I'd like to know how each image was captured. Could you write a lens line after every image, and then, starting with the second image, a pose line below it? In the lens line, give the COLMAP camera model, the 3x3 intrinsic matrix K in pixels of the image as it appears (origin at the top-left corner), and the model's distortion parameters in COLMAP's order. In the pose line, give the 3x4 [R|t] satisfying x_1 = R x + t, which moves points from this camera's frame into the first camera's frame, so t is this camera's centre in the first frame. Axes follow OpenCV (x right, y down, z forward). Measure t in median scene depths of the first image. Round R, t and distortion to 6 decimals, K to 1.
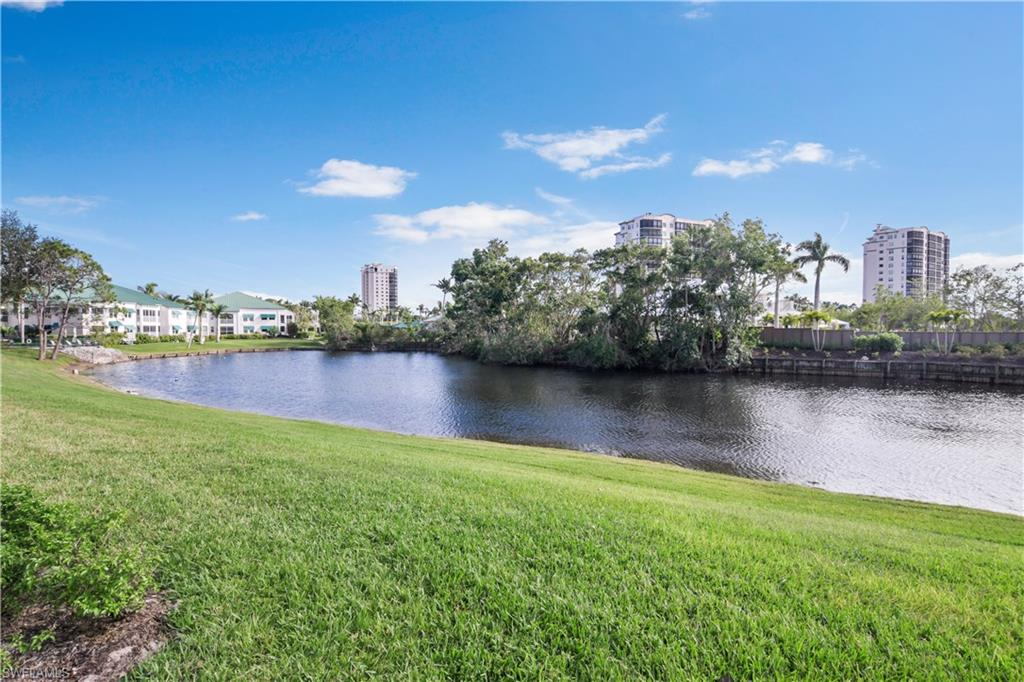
lens RADIAL K [[504.9, 0, 515.9], [0, 504.9, 336.0], [0, 0, 1]] dist [0.000518, 0.000791]
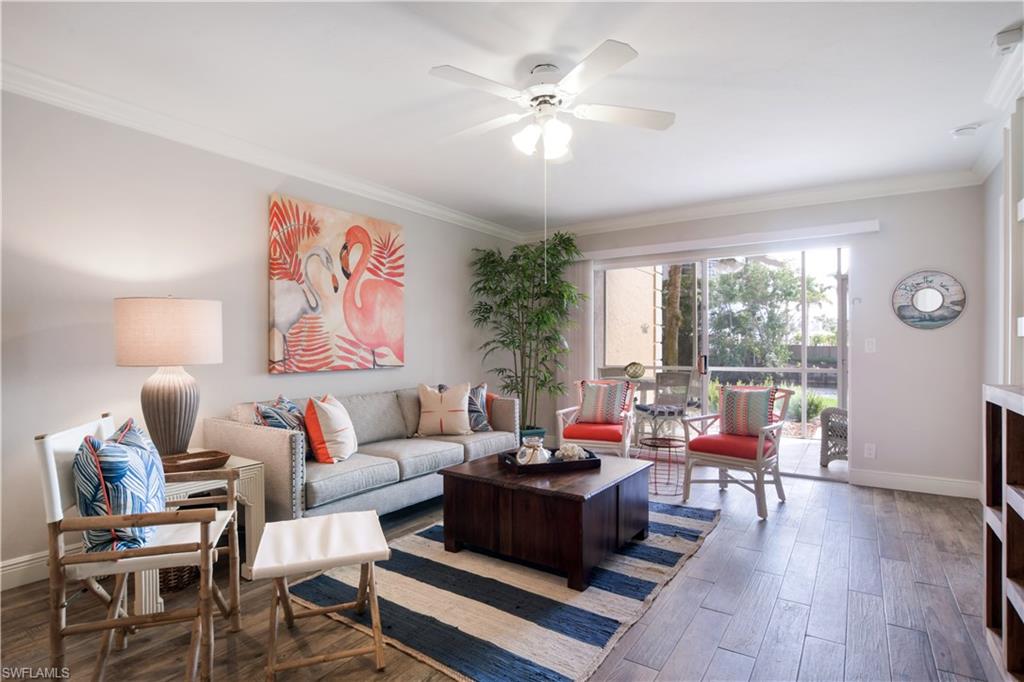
lens RADIAL K [[518.9, 0, 502.1], [0, 518.9, 344.6], [0, 0, 1]] dist [-0.027127, 0.002442]
pose [[0.998572, -0.001470, -0.053409, -0.129288], [0.000178, 0.999707, -0.024200, 0.010537], [0.053429, 0.024156, 0.998279, -0.230983]]
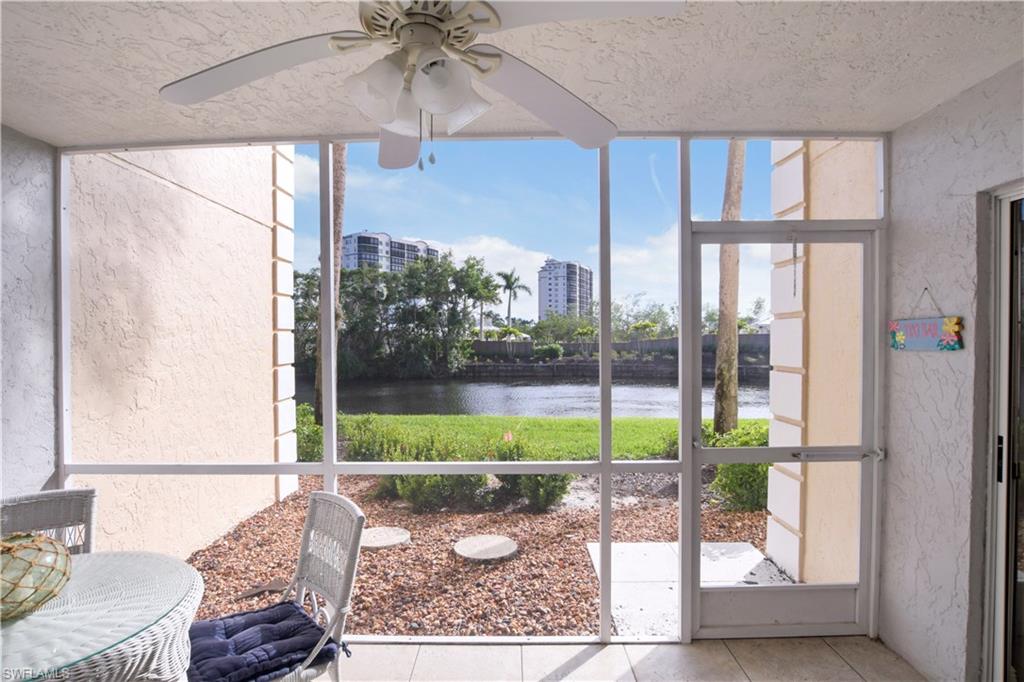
lens RADIAL K [[516.9, 0, 496.0], [0, 516.9, 343.2], [0, 0, 1]] dist [0.005185, 0.000874]
pose [[0.868088, -0.008403, 0.496340, -0.093016], [0.014608, 0.999856, -0.008621, 0.001852], [-0.496196, 0.014734, 0.868086, -0.133216]]
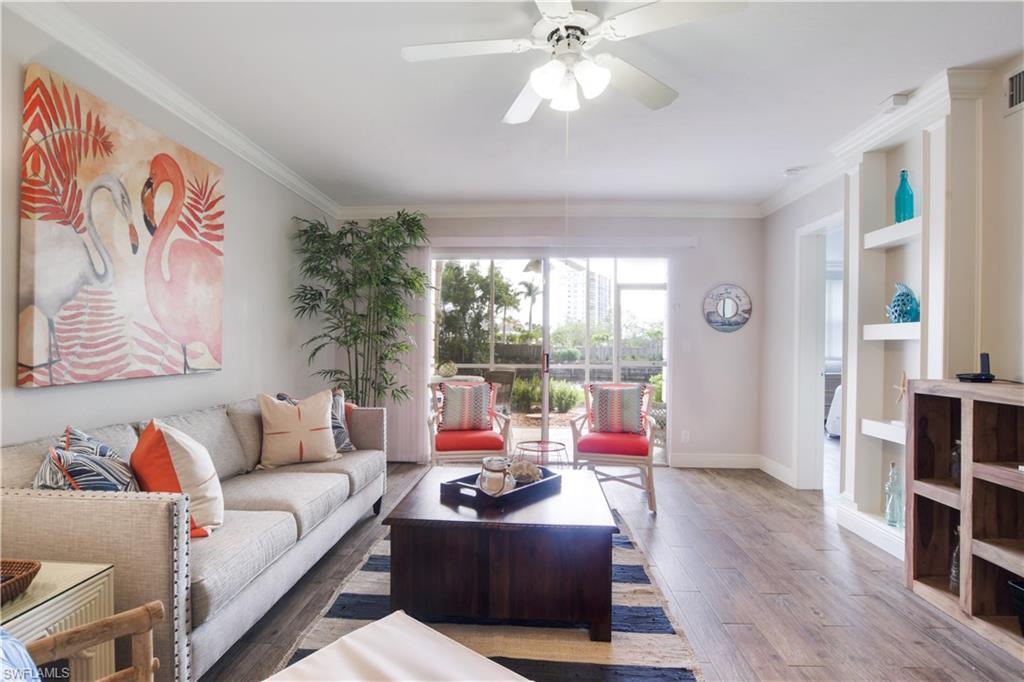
lens RADIAL K [[518.9, 0, 502.1], [0, 518.9, 344.6], [0, 0, 1]] dist [-0.027127, 0.002442]
pose [[0.879569, 0.007408, 0.475713, -0.150274], [0.001046, 0.999846, -0.017505, 0.010208], [-0.475769, 0.015894, 0.879426, -0.213741]]
